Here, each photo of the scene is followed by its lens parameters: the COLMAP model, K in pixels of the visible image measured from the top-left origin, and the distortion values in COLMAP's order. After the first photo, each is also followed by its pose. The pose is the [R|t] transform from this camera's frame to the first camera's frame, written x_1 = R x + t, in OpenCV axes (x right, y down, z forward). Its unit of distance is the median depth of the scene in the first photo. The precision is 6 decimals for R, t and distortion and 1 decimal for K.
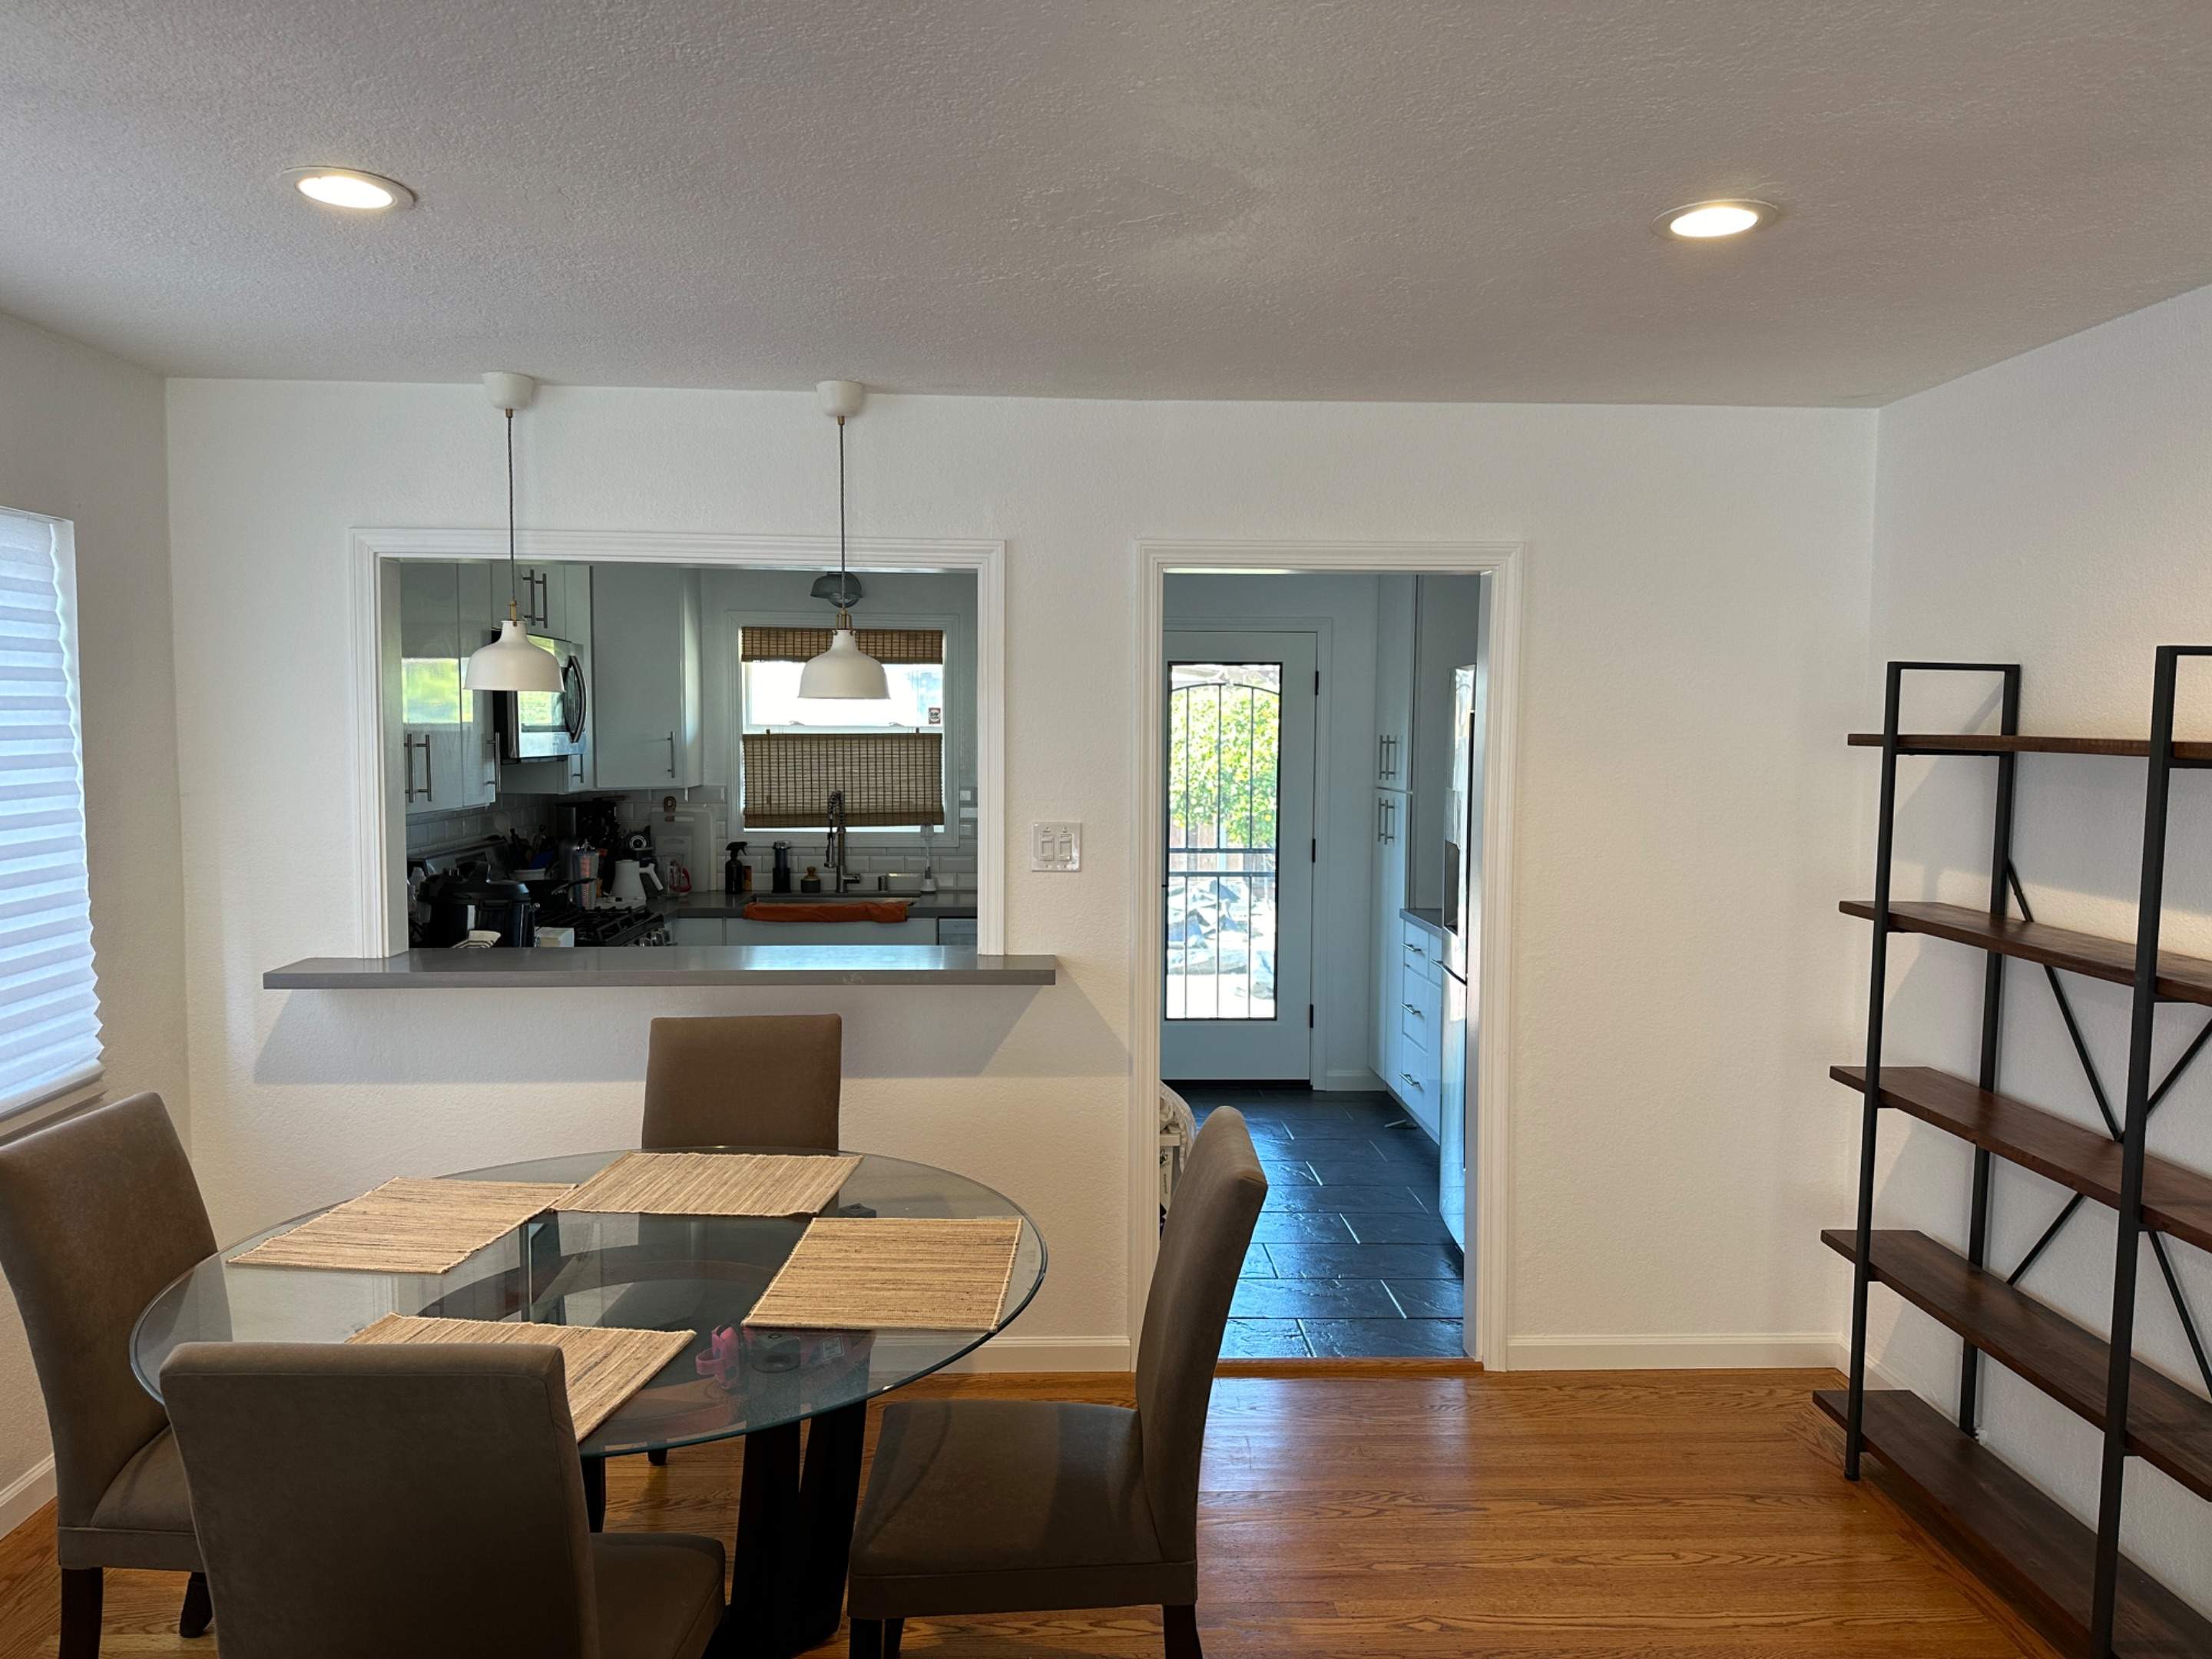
lens RADIAL K [[1548.1, 0, 1086.6], [0, 1548.1, 820.3], [0, 0, 1]] dist [0.013308, -0.031580]
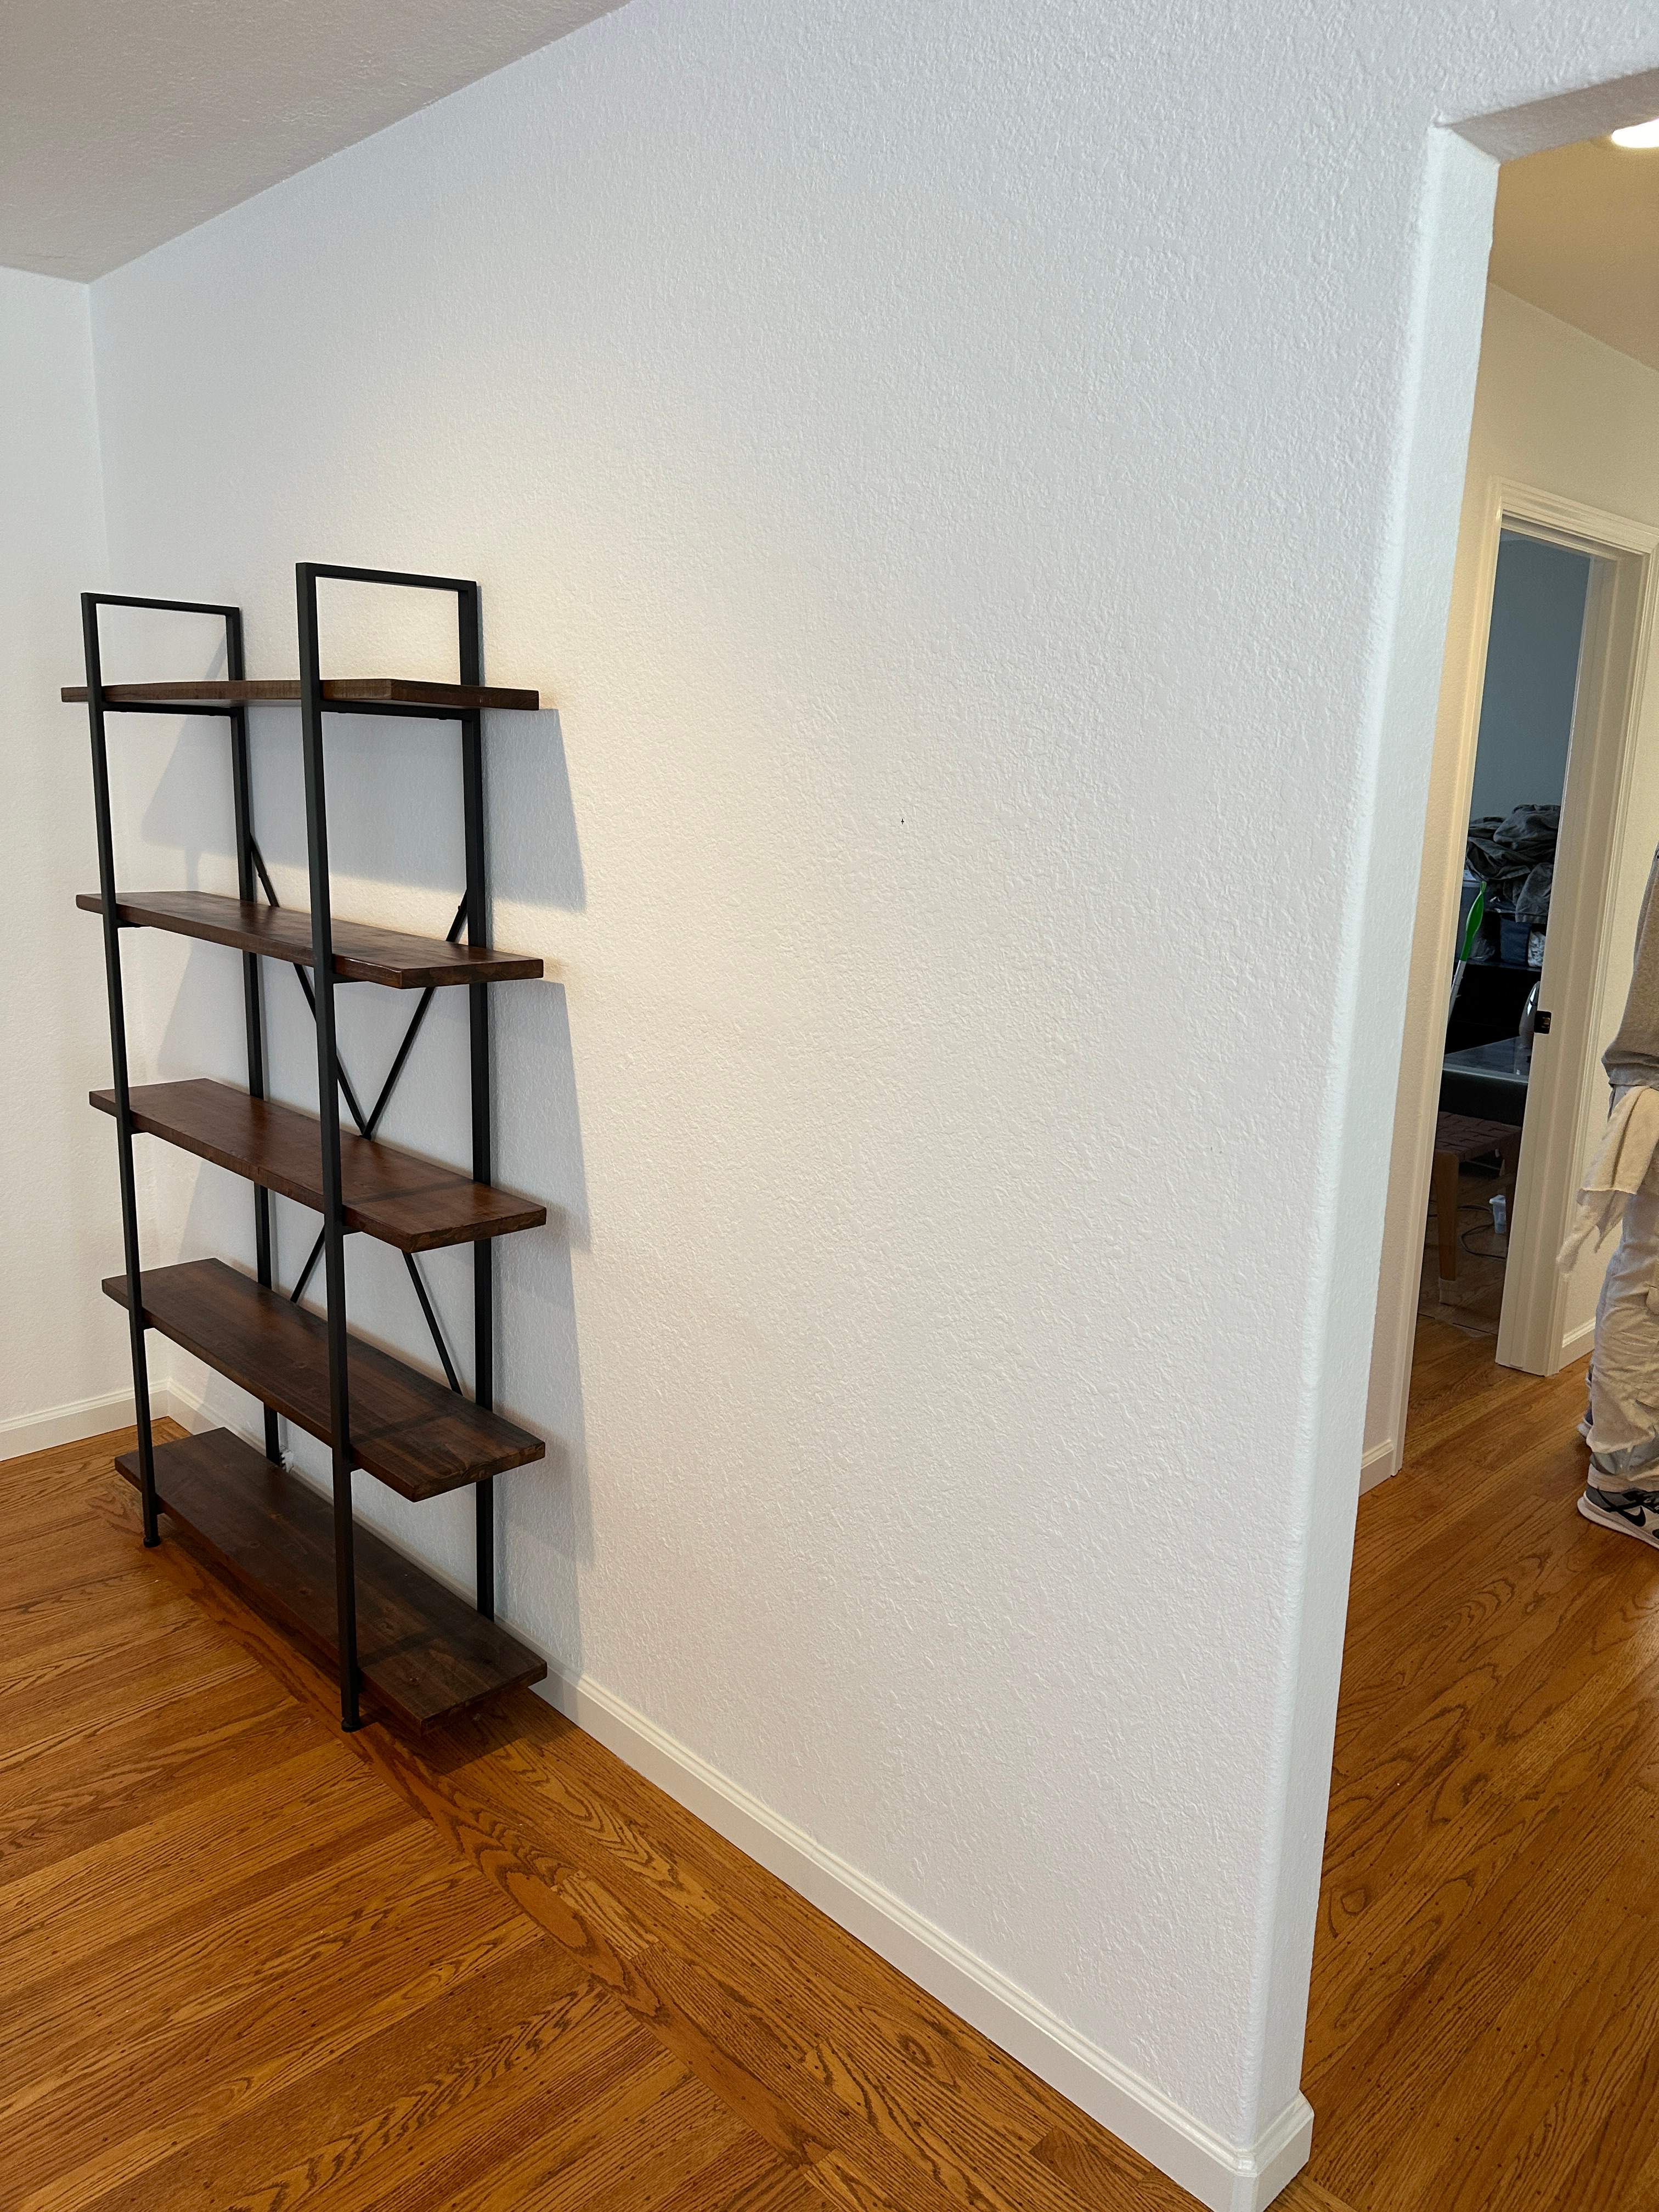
lens RADIAL K [[1570.2, 0, 818.7], [0, 1570.2, 1106.7], [0, 0, 1]] dist [0.034731, -0.041472]
pose [[0.740037, -0.139262, 0.657990, 0.217348], [0.028602, 0.983960, 0.176084, 0.026950], [-0.671957, -0.111489, 0.732150, 0.103032]]
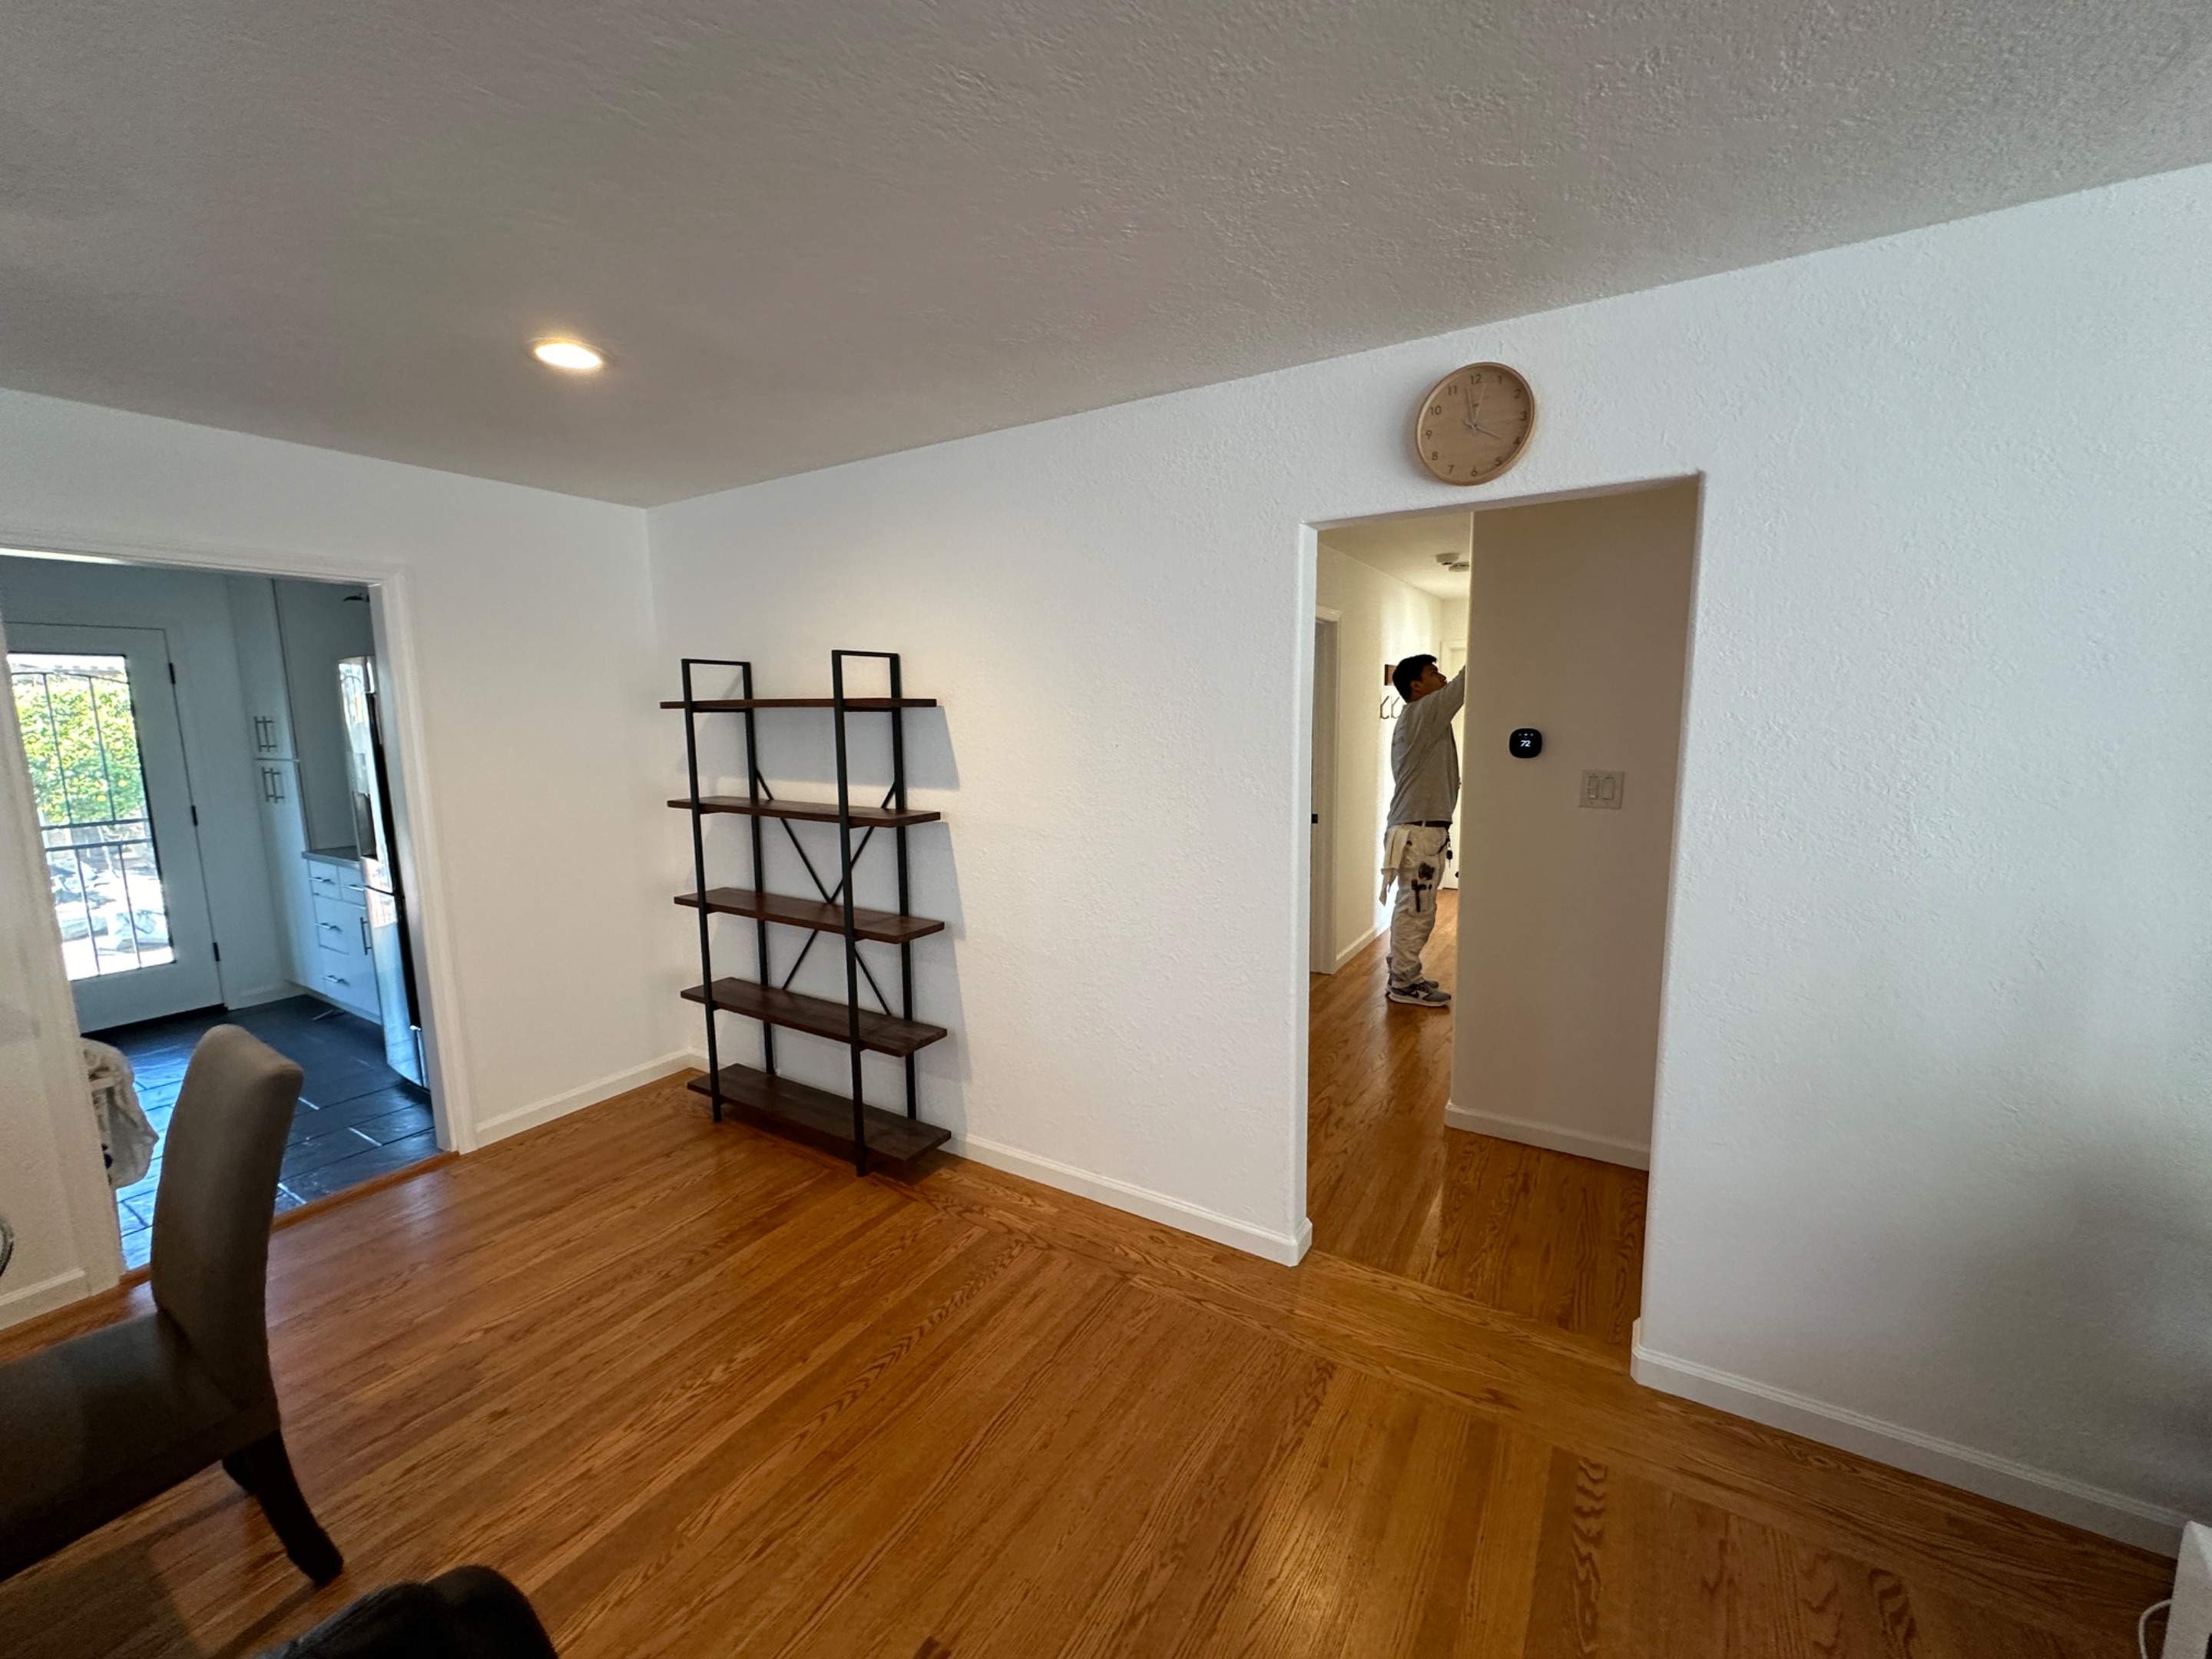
lens RADIAL K [[888.0, 0, 1110.5], [0, 888.0, 827.9], [0, 0, 1]] dist [0.001489, 0.000049]
pose [[0.550390, -0.132307, 0.824358, -0.057818], [0.073960, 0.991209, 0.109706, 0.010846], [-0.831625, 0.000588, 0.555337, 0.053767]]
